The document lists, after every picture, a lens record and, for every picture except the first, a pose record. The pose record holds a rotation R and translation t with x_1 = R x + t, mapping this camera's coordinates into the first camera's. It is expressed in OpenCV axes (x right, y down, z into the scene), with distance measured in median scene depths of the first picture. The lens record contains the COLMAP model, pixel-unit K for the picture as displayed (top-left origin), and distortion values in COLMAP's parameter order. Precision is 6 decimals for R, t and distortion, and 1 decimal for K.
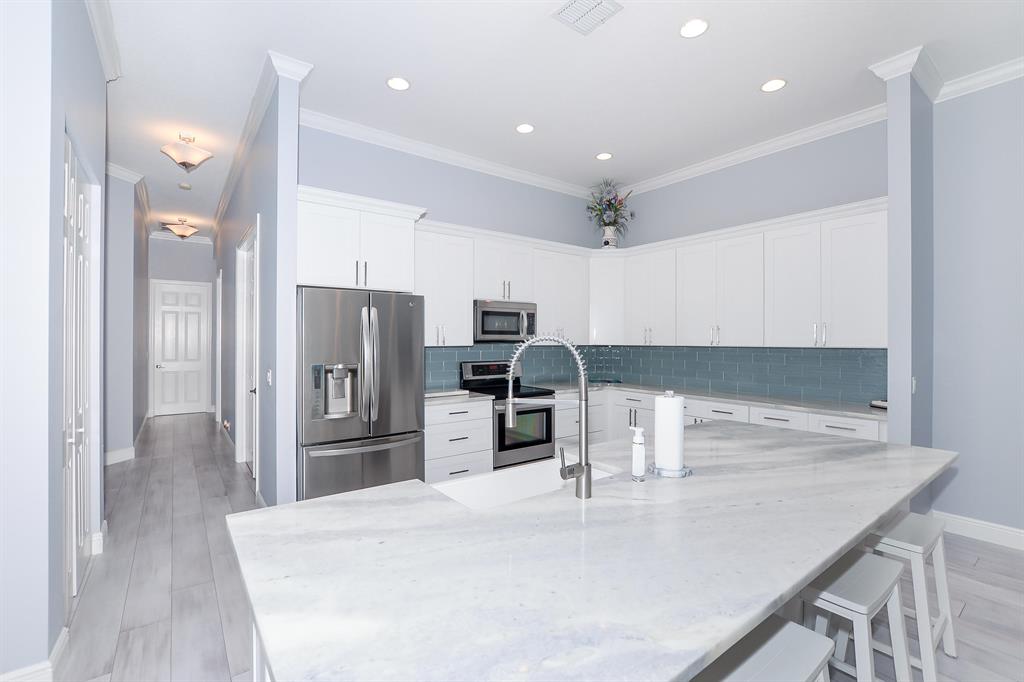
lens RADIAL K [[461.9, 0, 512.8], [0, 461.9, 339.7], [0, 0, 1]] dist [0.000906, 0.000119]
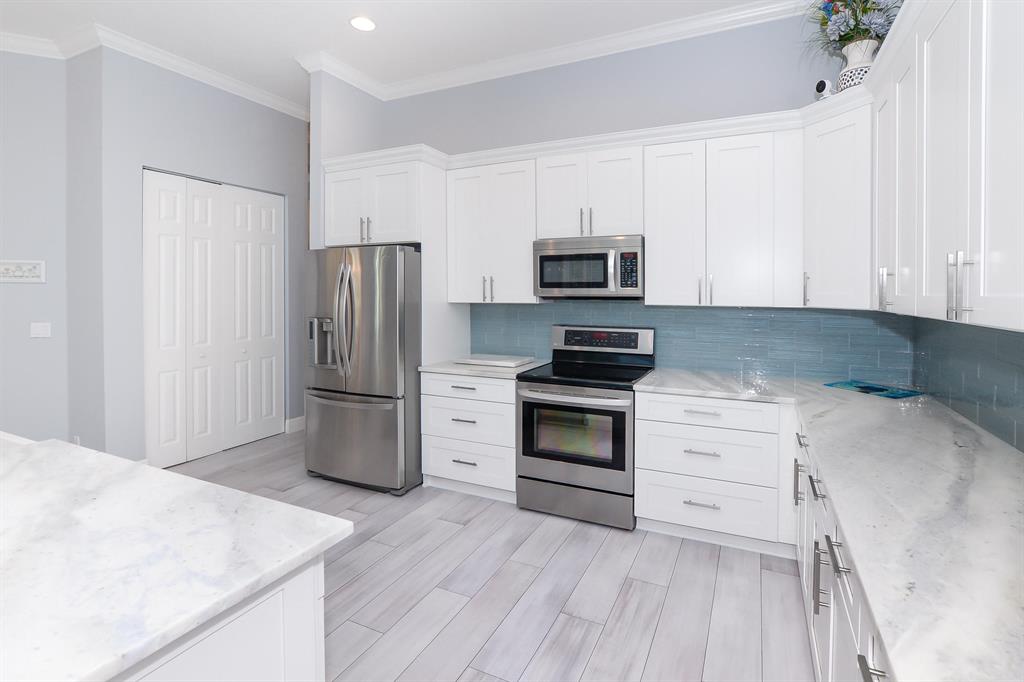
lens RADIAL K [[476.5, 0, 541.1], [0, 476.5, 293.4], [0, 0, 1]] dist [-0.003070, -0.000107]
pose [[0.493526, -0.000763, -0.869731, 0.556203], [-0.002889, 0.999993, -0.002516, -0.001188], [0.869726, 0.003754, 0.493520, 0.606656]]
